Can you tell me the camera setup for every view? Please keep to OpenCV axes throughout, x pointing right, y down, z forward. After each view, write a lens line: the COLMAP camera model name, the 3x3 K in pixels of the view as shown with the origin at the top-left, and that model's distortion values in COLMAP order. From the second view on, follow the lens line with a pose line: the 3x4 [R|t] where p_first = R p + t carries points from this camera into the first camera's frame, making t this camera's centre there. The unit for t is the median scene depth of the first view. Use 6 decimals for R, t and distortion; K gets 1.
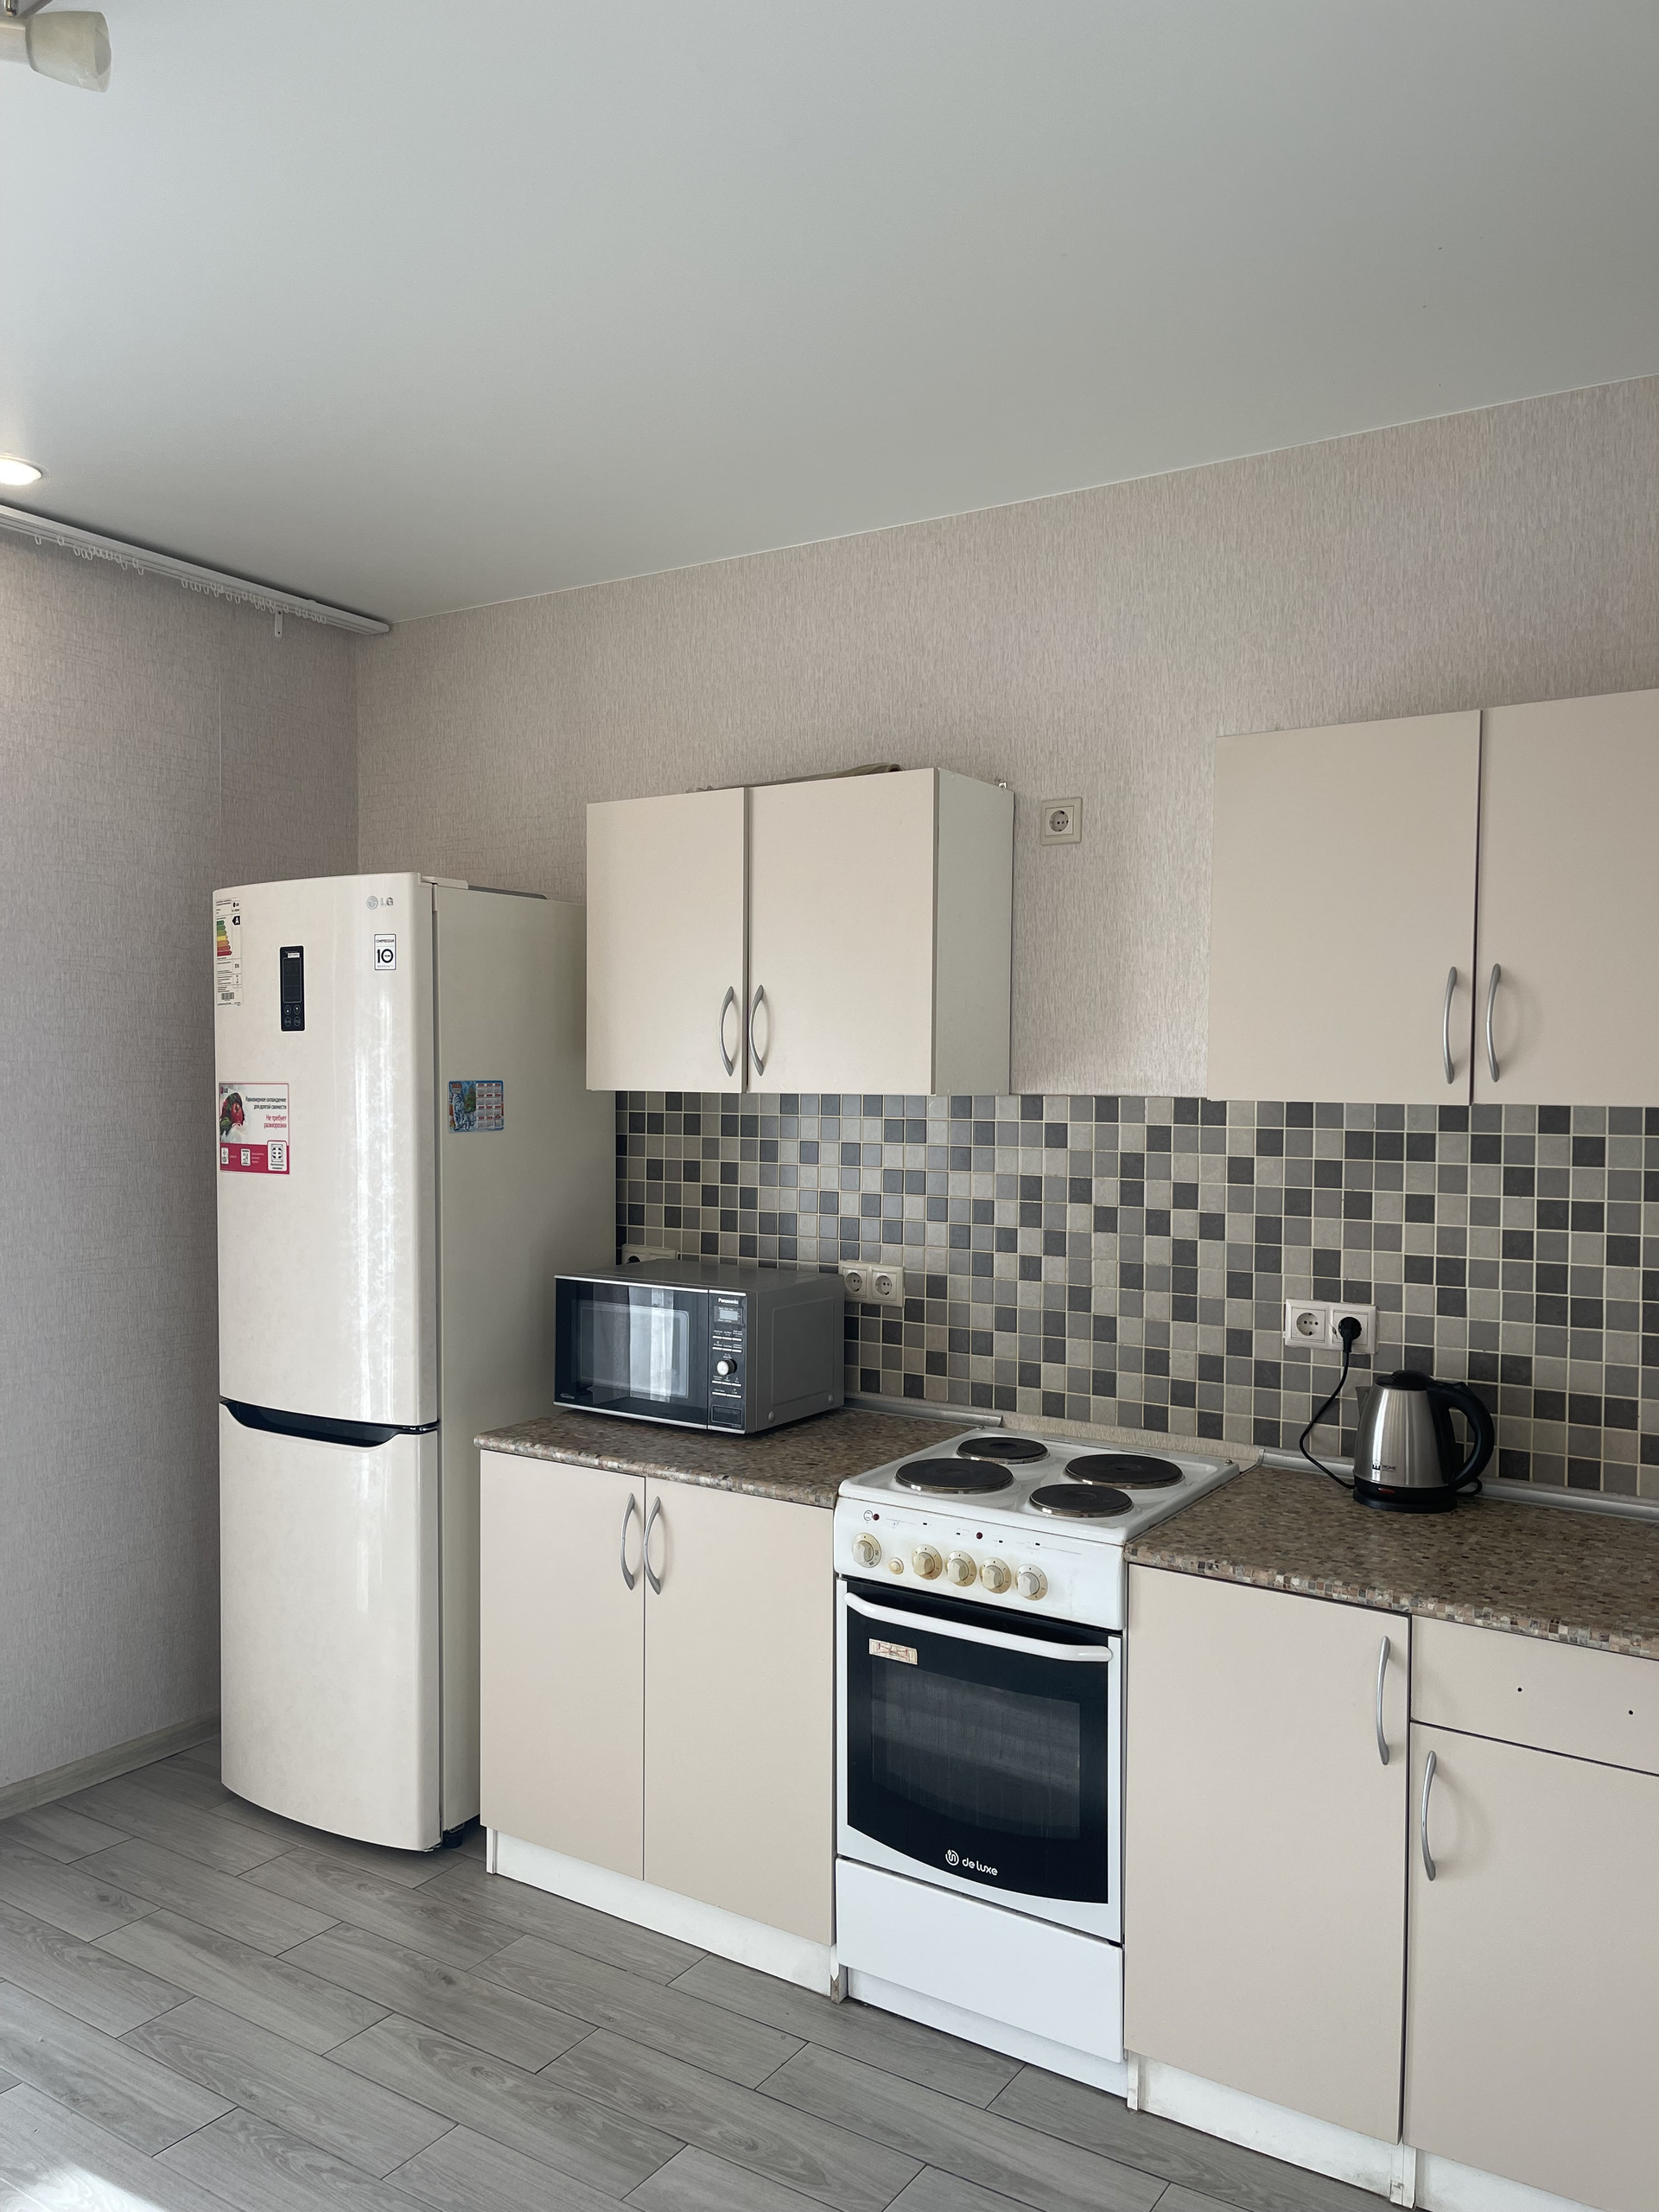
lens RADIAL K [[1687.5, 0, 832.5], [0, 1687.5, 1117.8], [0, 0, 1]] dist [0.059717, -0.055297]
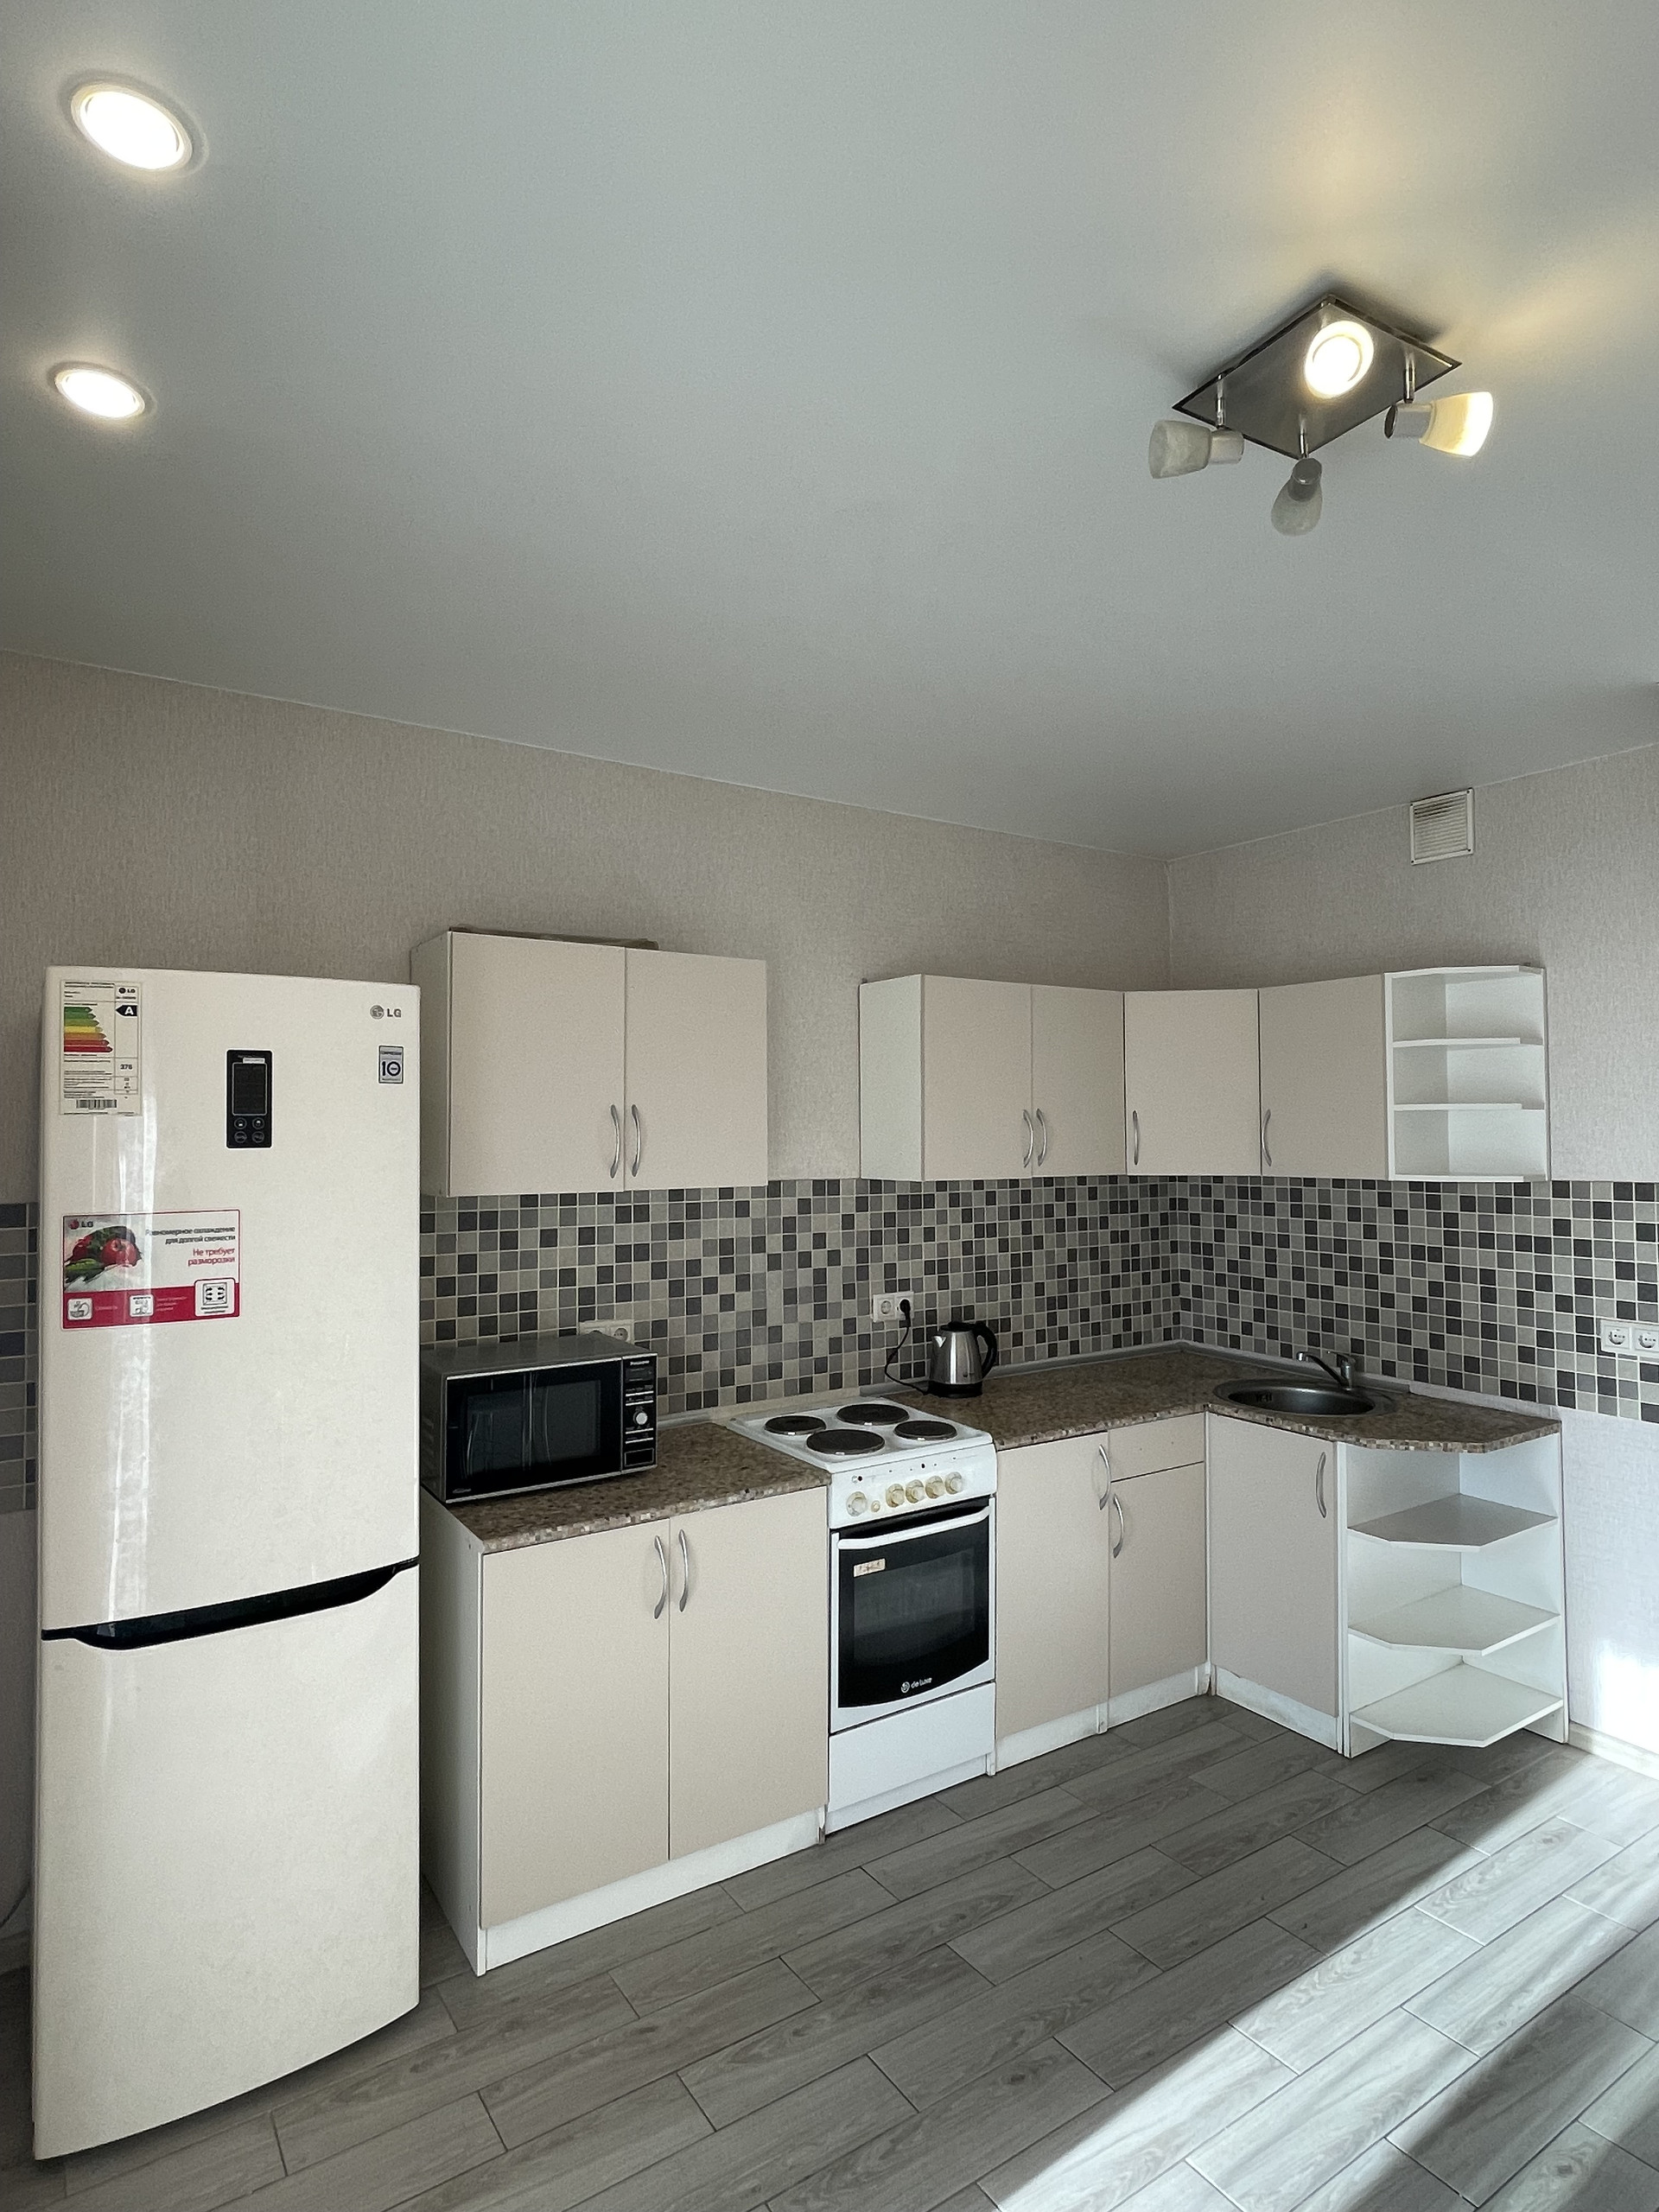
lens RADIAL K [[1213.7, 0, 830.0], [0, 1213.7, 1085.6], [0, 0, 1]] dist [-0.006646, 0.004015]
pose [[0.392030, 0.026146, 0.919581, -0.809387], [0.033886, 0.998507, -0.042837, -0.048744], [-0.919328, 0.047954, 0.390559, 0.512522]]
